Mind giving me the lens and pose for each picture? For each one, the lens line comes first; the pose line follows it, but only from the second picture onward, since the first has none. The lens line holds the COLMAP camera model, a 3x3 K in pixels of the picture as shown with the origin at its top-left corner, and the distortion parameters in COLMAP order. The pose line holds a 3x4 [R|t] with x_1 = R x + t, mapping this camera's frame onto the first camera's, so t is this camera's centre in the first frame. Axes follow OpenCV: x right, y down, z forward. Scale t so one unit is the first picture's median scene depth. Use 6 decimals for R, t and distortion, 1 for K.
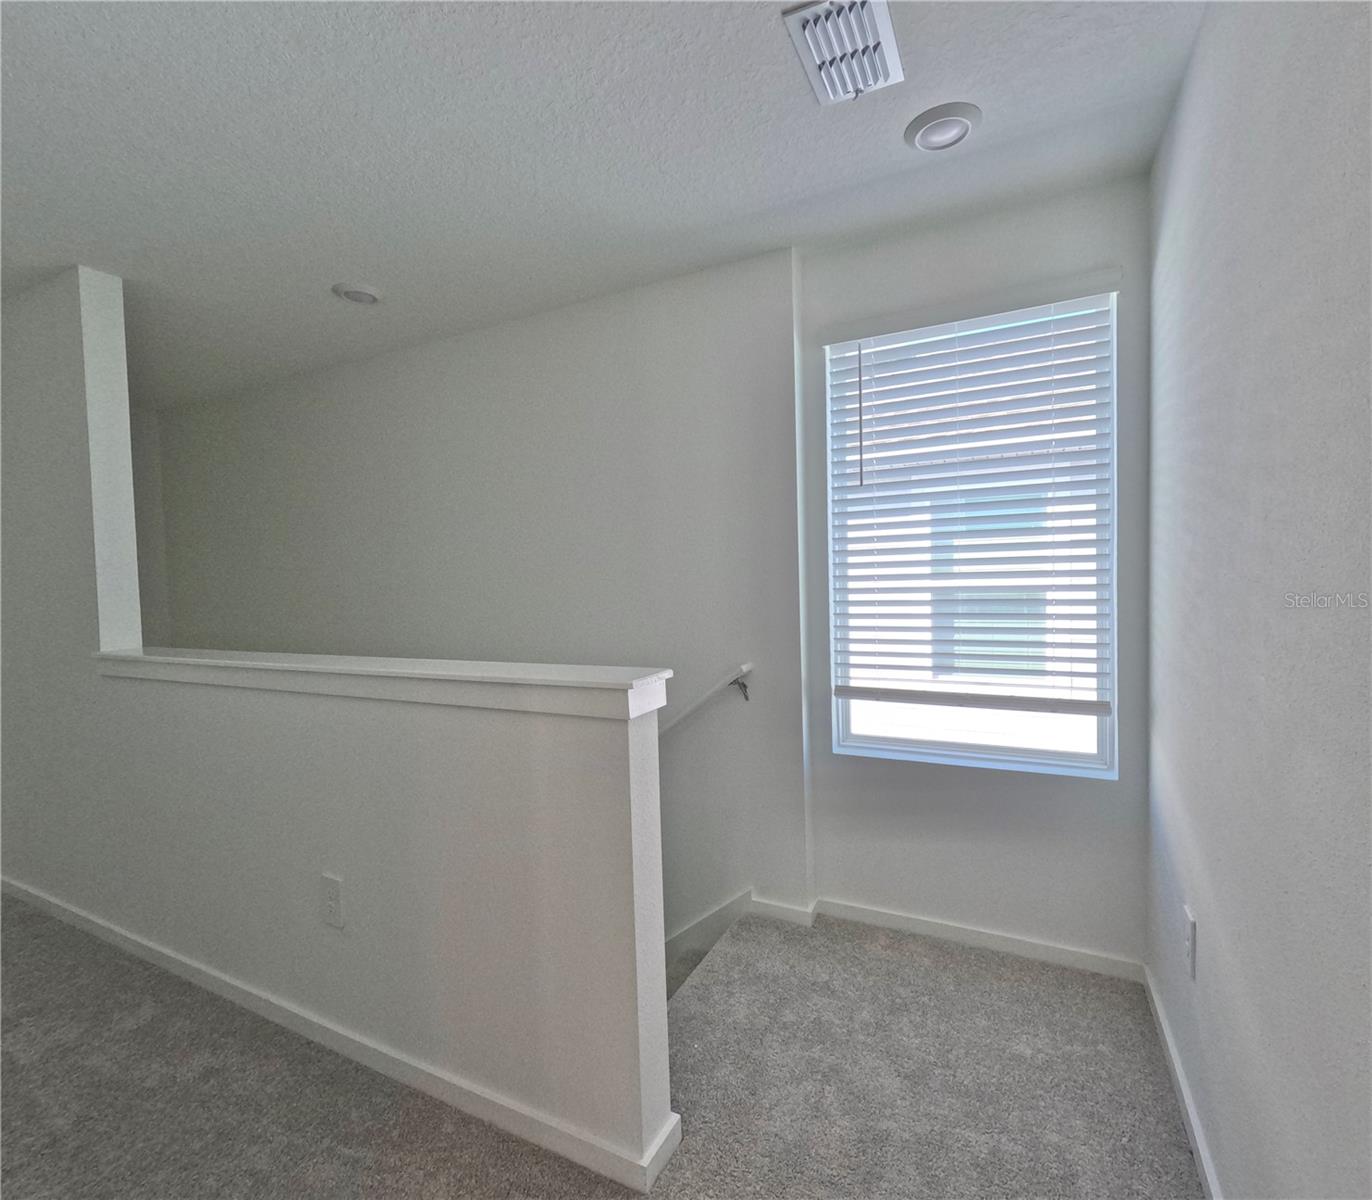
lens RADIAL K [[658.6, 0, 687.9], [0, 658.6, 597.6], [0, 0, 1]] dist [0.001578, 0.000790]
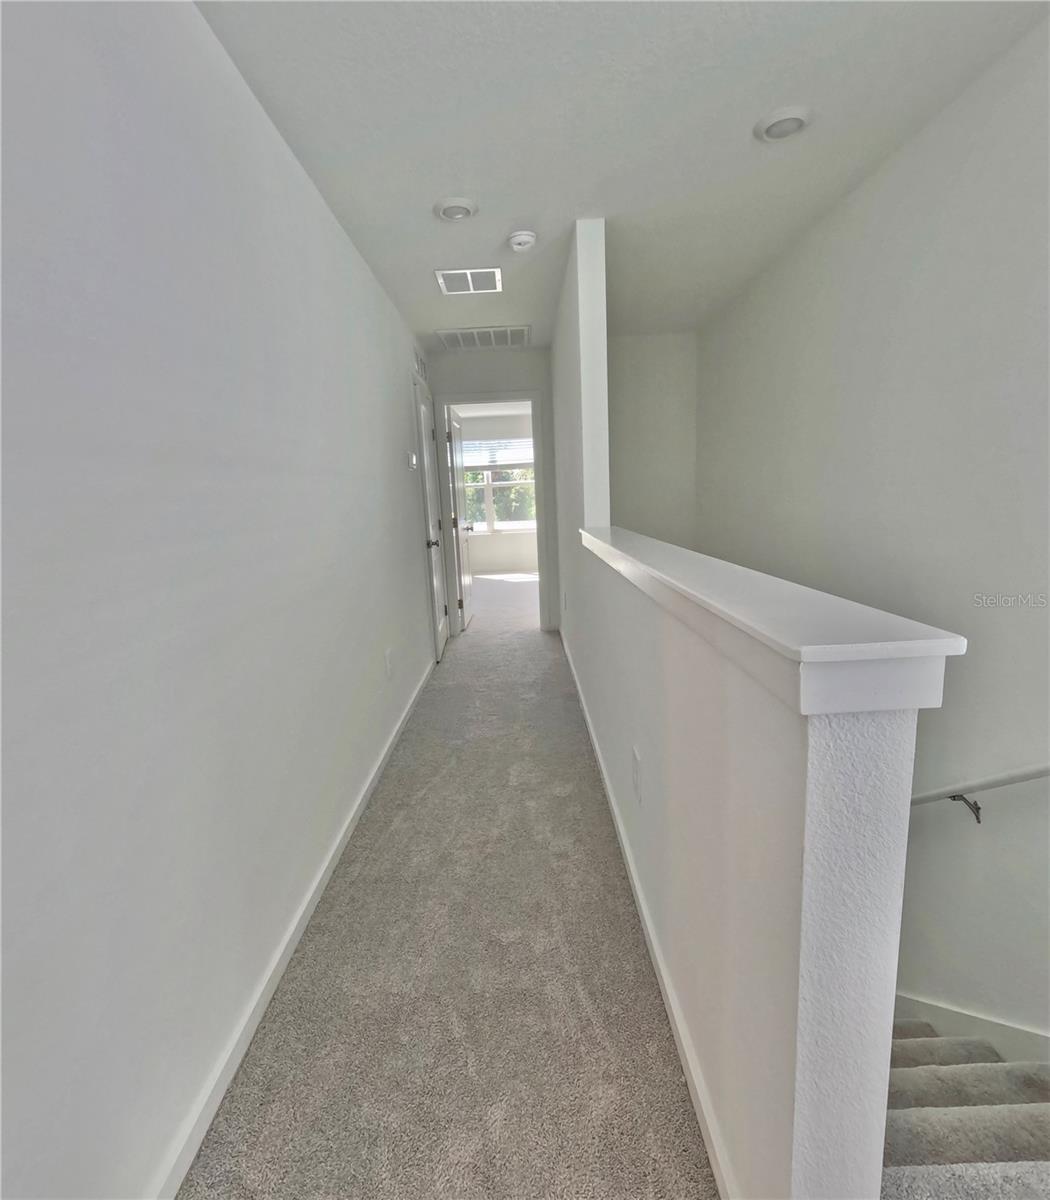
lens RADIAL K [[576.0, 0, 525.0], [0, 576.0, 600.0], [0, 0, 1]] dist [0.001578, 0.000790]
pose [[0.457350, 0.167508, -0.873368, 0.145009], [0.006678, 0.981425, 0.191729, 0.000006], [0.889262, -0.093519, 0.447736, 0.424179]]
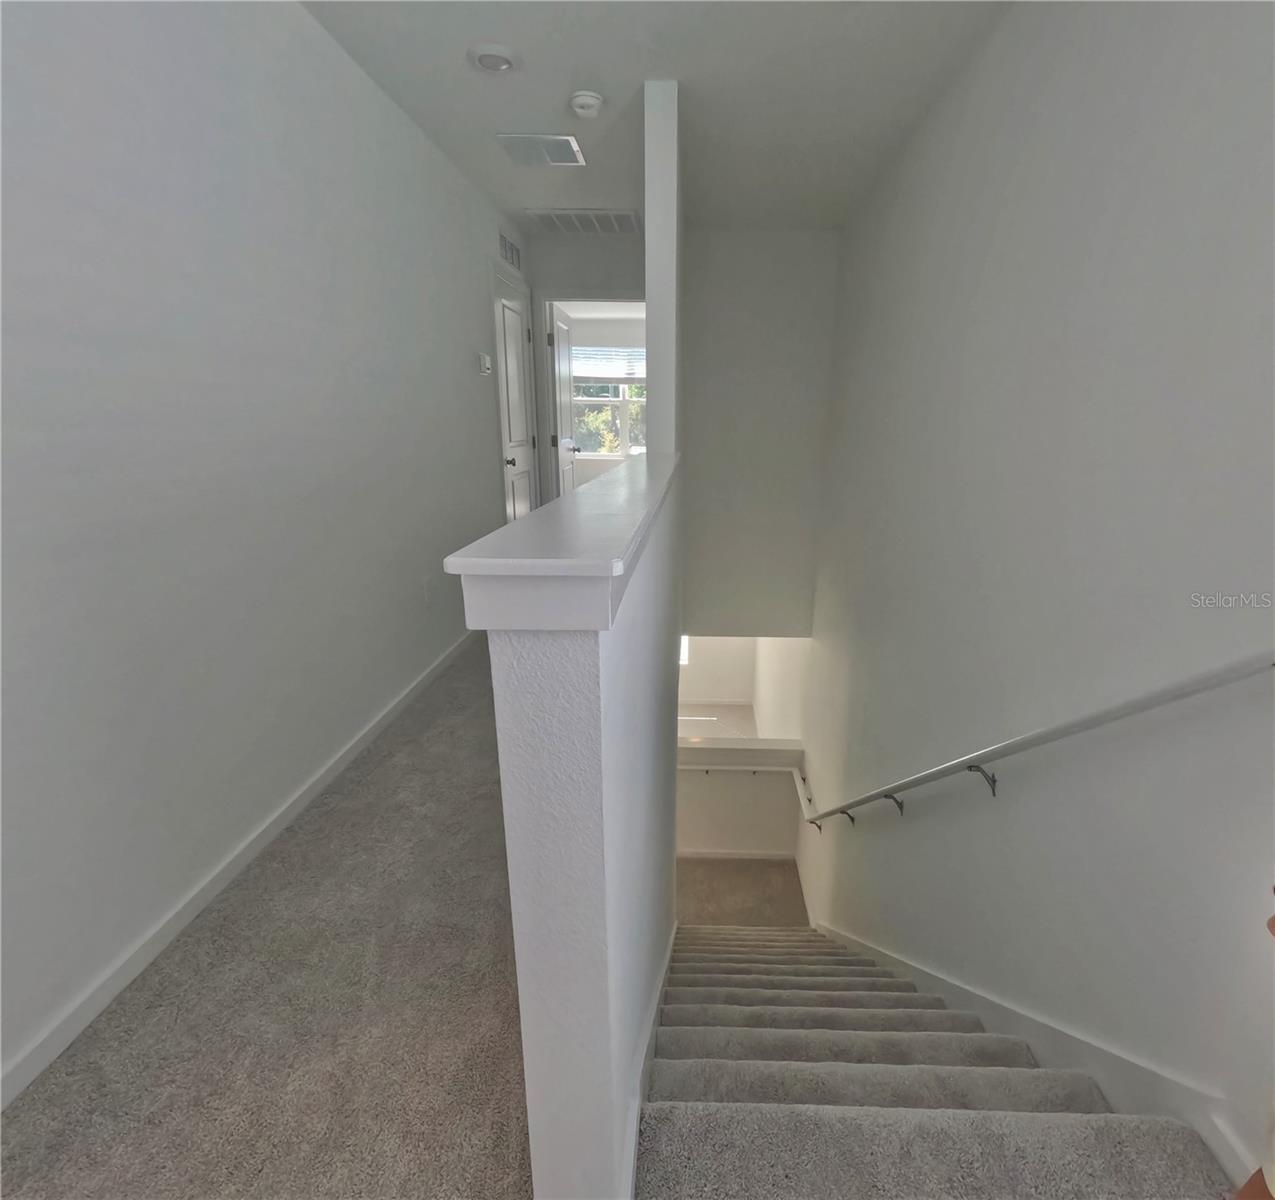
lens RADIAL K [[654.9, 0, 680.0], [0, 654.9, 598.4], [0, 0, 1]] dist [0.002934, -0.001920]
pose [[0.434848, 0.273849, -0.857854, 0.296662], [-0.055145, 0.958948, 0.278167, 0.003383], [0.898814, -0.073654, 0.432099, 0.646363]]
